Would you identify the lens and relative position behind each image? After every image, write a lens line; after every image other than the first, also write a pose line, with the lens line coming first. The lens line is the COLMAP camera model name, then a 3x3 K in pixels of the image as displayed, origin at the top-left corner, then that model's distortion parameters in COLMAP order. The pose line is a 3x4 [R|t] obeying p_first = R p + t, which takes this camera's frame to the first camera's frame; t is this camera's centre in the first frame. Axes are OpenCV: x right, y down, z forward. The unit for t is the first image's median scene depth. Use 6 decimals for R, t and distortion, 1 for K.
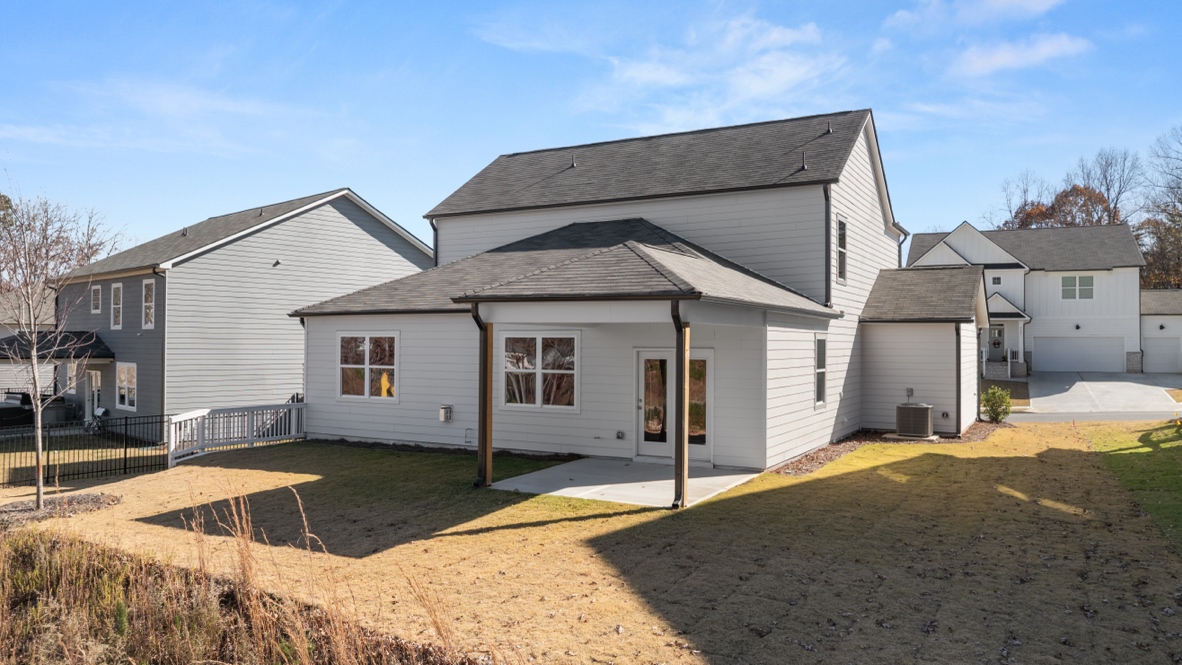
lens RADIAL K [[840.3, 0, 588.5], [0, 840.3, 334.1], [0, 0, 1]] dist [-0.037640, 0.023386]
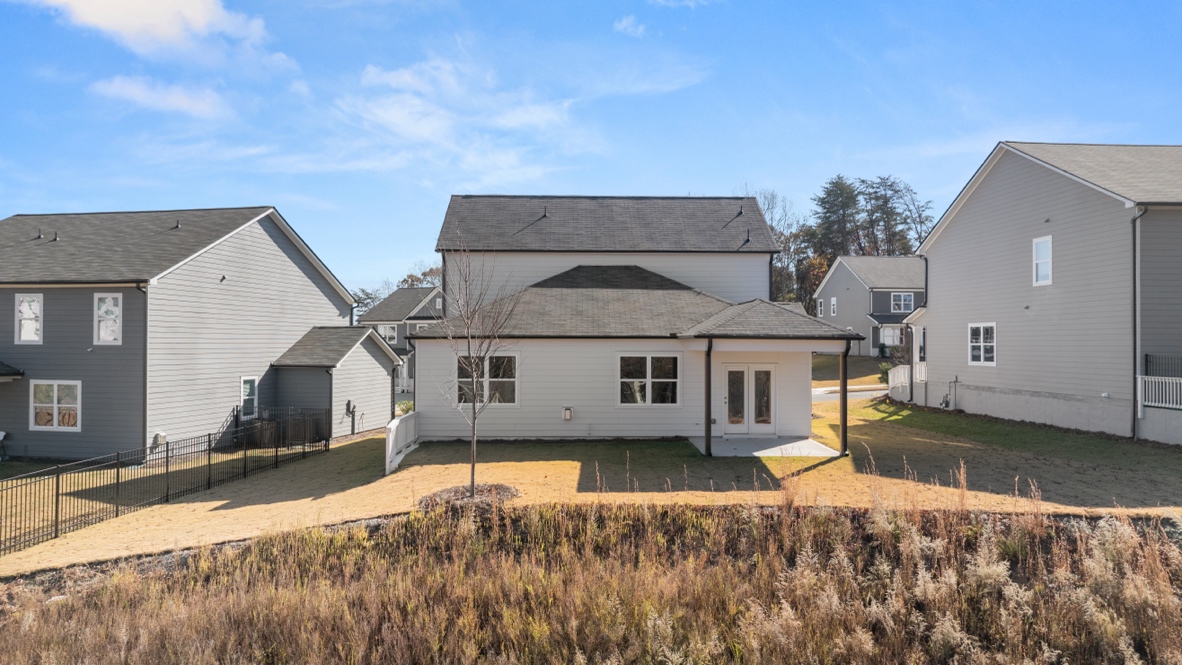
lens RADIAL K [[840.3, 0, 591.5], [0, 840.3, 331.2], [0, 0, 1]] dist [-0.037640, 0.023386]
pose [[0.863434, 0.001703, 0.504459, -0.745072], [-0.003088, 0.999993, 0.001909, -0.035855], [-0.504453, -0.003206, 0.863433, -0.157608]]
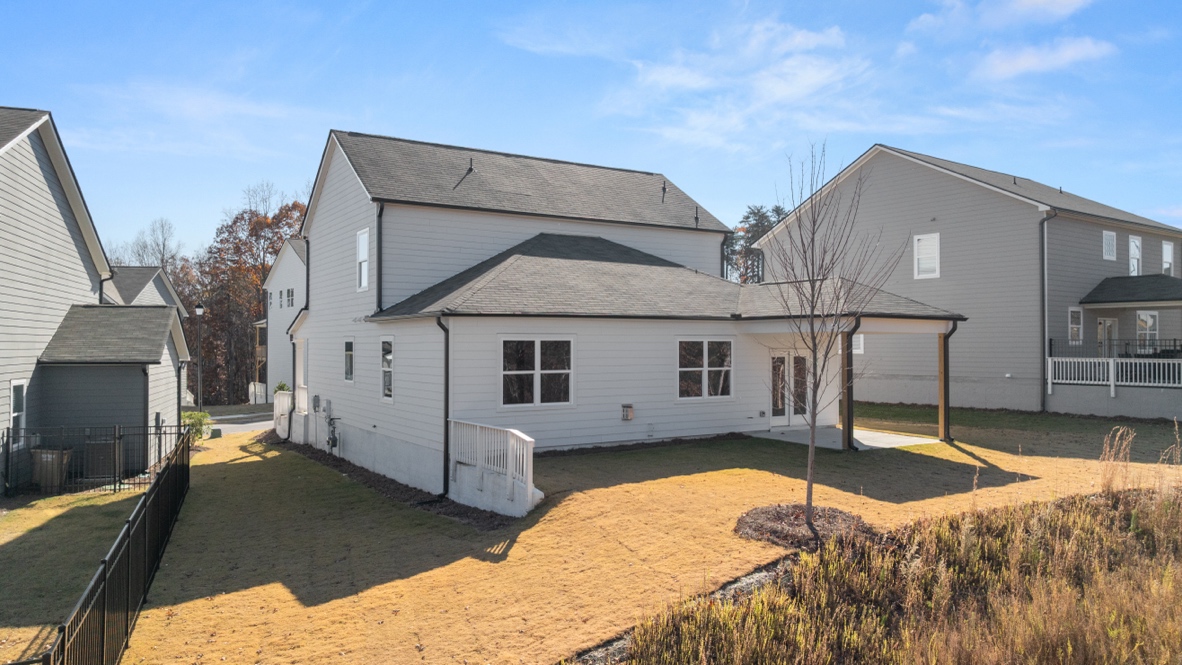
lens RADIAL K [[840.3, 0, 592.0], [0, 840.3, 335.6], [0, 0, 1]] dist [-0.037640, 0.023386]
pose [[0.482709, 0.001529, 0.875779, -1.038038], [-0.008477, 0.999960, 0.002927, -0.005228], [-0.875740, -0.008837, 0.482703, 0.481612]]
